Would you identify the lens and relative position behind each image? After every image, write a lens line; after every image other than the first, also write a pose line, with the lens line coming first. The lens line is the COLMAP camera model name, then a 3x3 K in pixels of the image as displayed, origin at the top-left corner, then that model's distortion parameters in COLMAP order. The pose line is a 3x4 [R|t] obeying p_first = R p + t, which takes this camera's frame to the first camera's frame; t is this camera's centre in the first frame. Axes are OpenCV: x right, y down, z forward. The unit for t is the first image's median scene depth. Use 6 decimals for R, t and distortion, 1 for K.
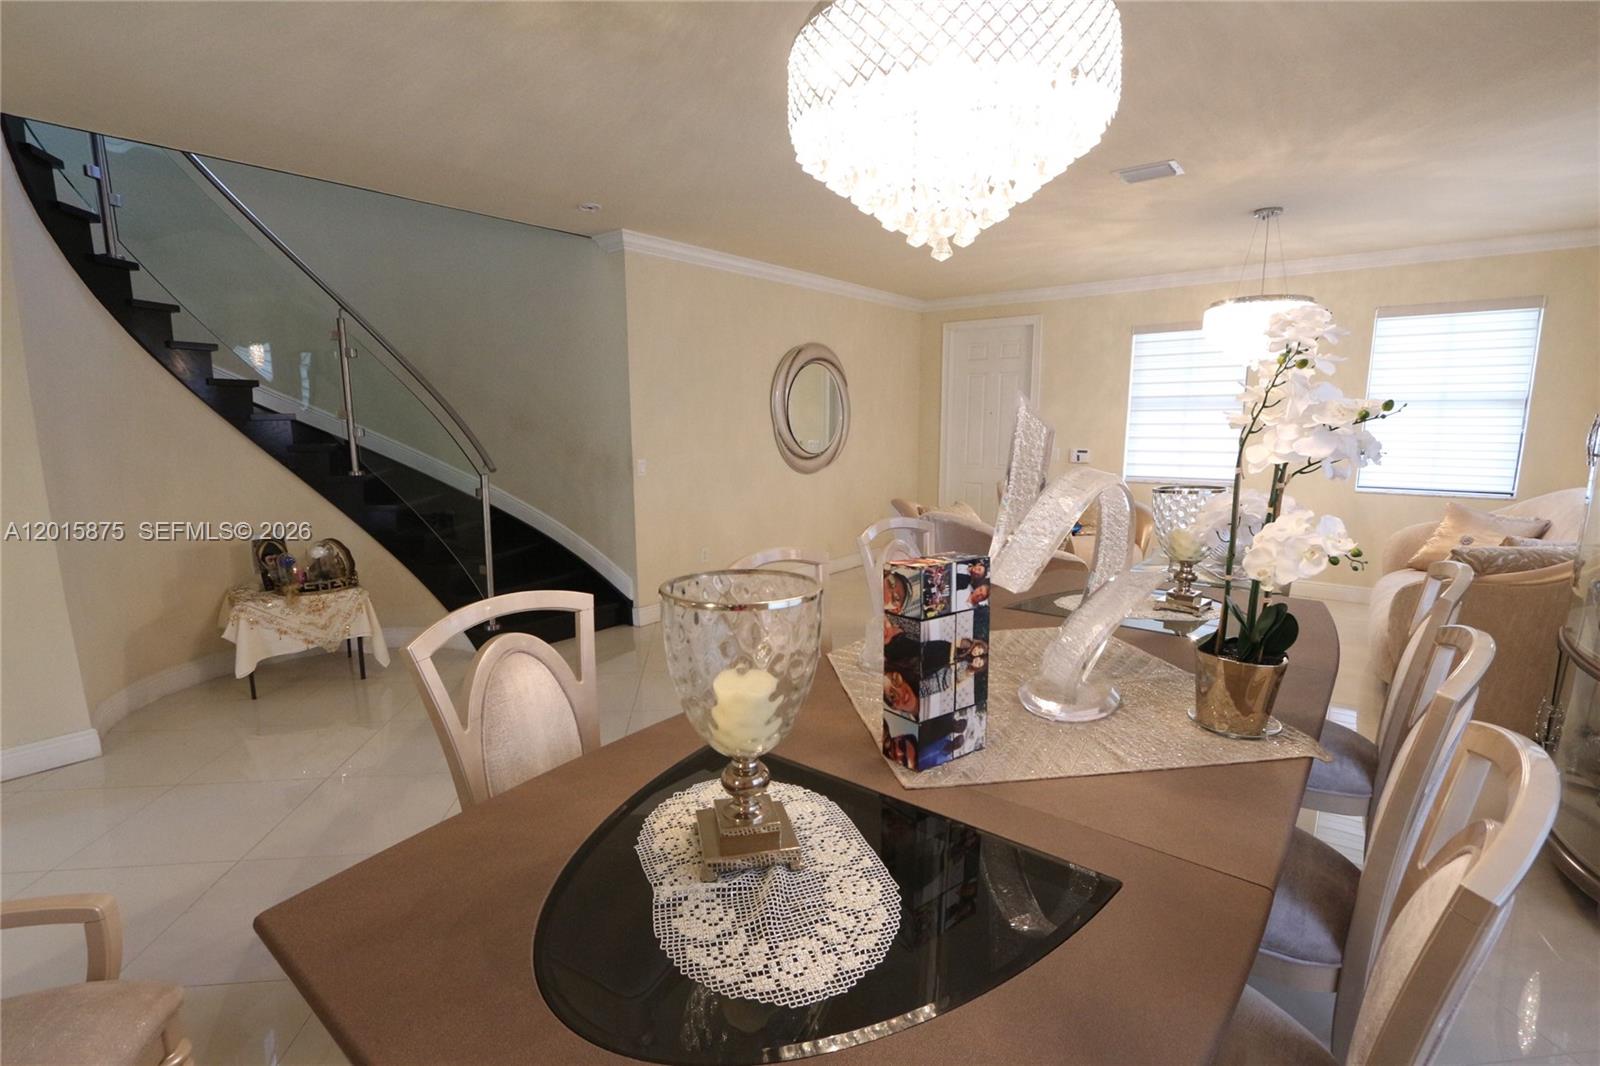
lens RADIAL K [[742.1, 0, 792.8], [0, 742.1, 548.0], [0, 0, 1]] dist [-0.022355, 0.005369]
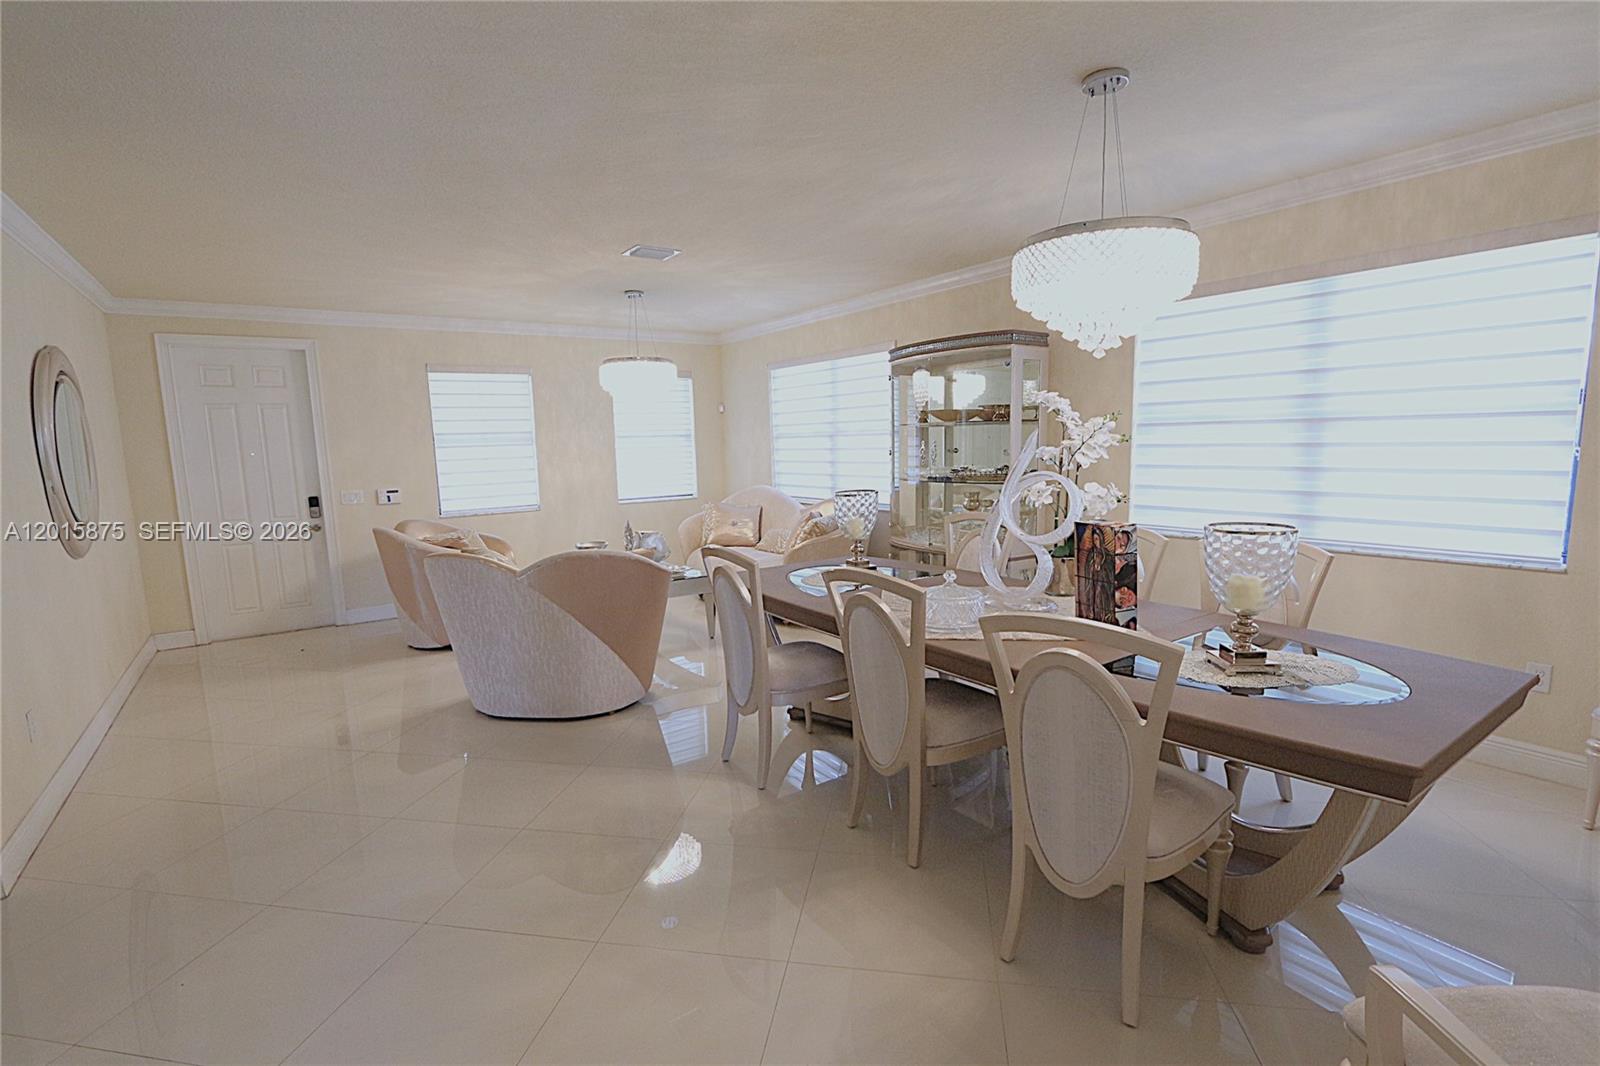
lens RADIAL K [[742.1, 0, 792.8], [0, 742.1, 548.0], [0, 0, 1]] dist [-0.022355, 0.005369]
pose [[0.284024, -0.140271, 0.948501, -0.409152], [0.189194, 0.977990, 0.087979, -0.053248], [-0.939966, 0.154463, 0.304311, 0.284736]]
